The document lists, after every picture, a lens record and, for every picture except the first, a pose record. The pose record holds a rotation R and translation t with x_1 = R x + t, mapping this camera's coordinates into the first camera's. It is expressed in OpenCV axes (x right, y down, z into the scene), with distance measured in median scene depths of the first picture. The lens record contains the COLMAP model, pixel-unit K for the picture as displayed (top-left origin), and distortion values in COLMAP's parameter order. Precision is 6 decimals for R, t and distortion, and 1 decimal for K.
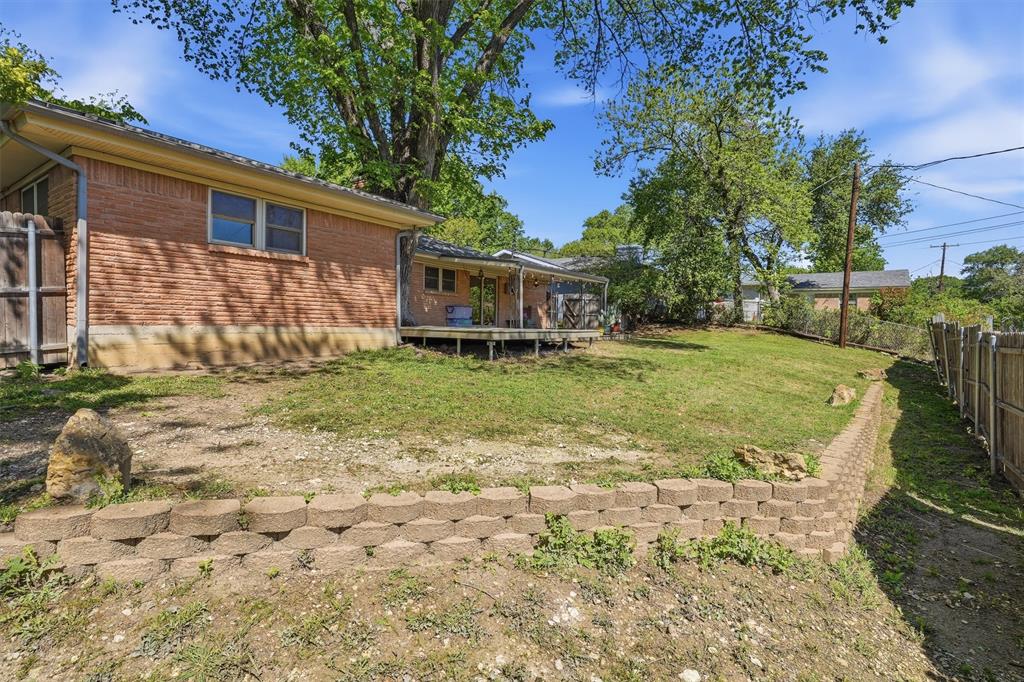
lens RADIAL K [[490.9, 0, 515.6], [0, 490.9, 331.7], [0, 0, 1]] dist [-0.002525, 0.000020]
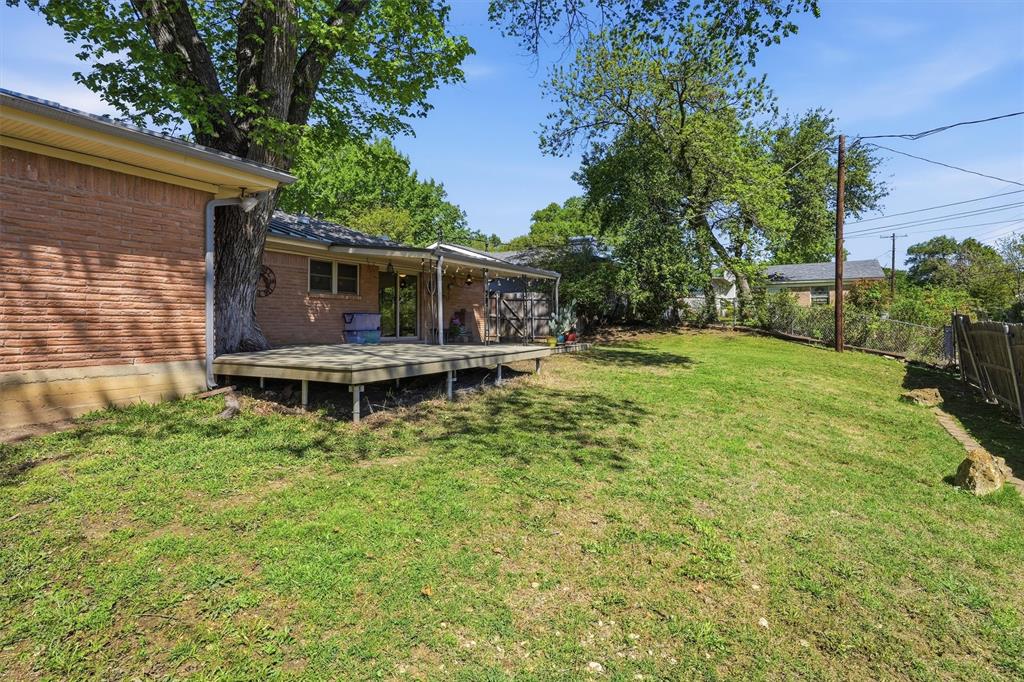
lens RADIAL K [[486.0, 0, 506.8], [0, 486.0, 315.6], [0, 0, 1]] dist [-0.001830, -0.000161]
pose [[0.996763, -0.022801, 0.077100, 0.035530], [0.024946, 0.999325, -0.026973, -0.017689], [-0.076433, 0.028809, 0.996658, 0.192444]]
